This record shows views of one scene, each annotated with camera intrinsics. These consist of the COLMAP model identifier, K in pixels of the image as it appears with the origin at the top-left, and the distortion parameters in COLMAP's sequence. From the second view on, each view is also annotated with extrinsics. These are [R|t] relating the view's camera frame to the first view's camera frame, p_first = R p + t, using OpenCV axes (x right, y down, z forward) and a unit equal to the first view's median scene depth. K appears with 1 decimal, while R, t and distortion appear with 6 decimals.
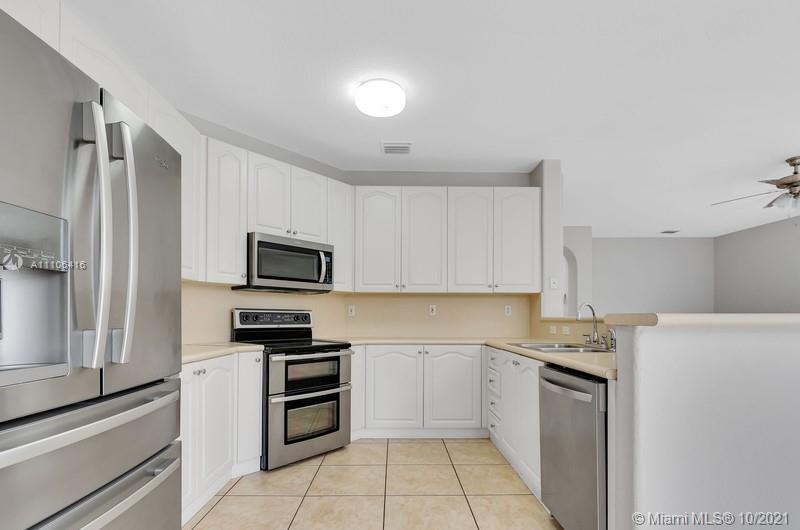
lens RADIAL K [[379.6, 0, 396.9], [0, 379.6, 314.5], [0, 0, 1]] dist [0.000799, 0.000027]
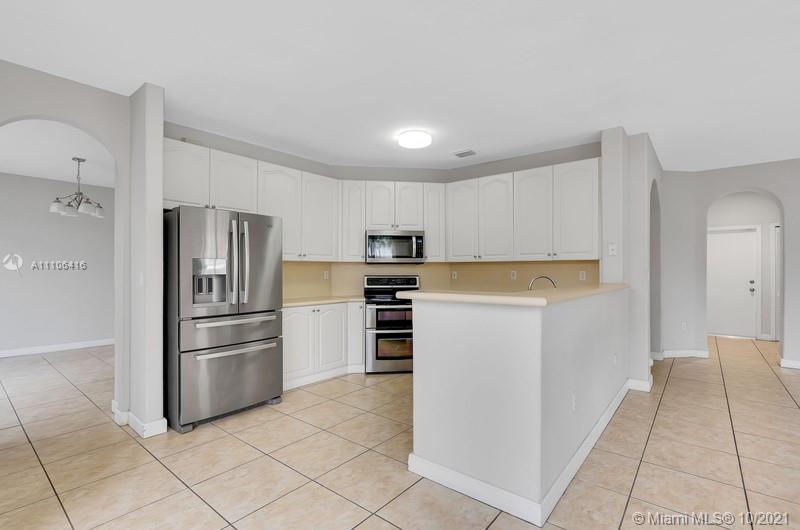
lens RADIAL K [[375.3, 0, 402.4], [0, 375.3, 268.7], [0, 0, 1]] dist [0.020421, 0.000302]
pose [[0.774467, -0.006581, -0.632580, 0.689710], [0.008713, 0.999962, 0.000264, -0.042251], [0.632554, -0.005716, 0.774495, -0.156526]]
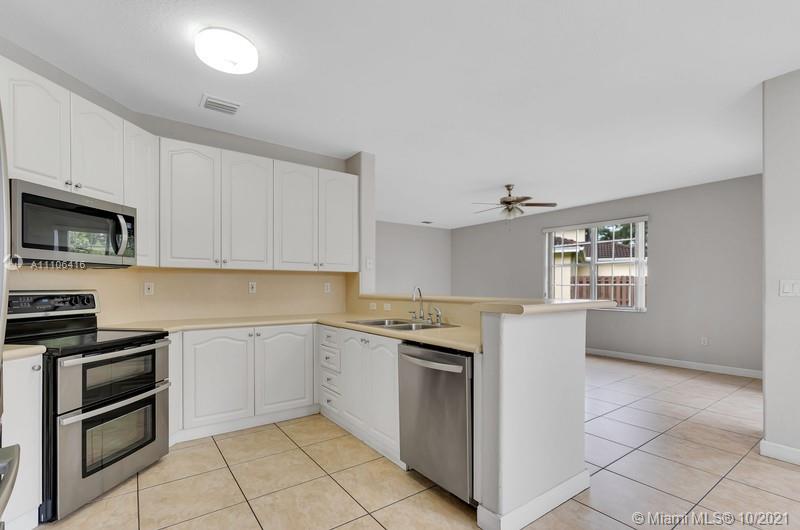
lens RADIAL K [[375.3, 0, 397.3], [0, 375.3, 285.9], [0, 0, 1]] dist [-0.002310, 0.000008]
pose [[0.816346, -0.002309, 0.577559, -0.180263], [-0.004217, 0.999942, 0.009958, -0.032063], [-0.577548, -0.010565, 0.816288, 0.050990]]
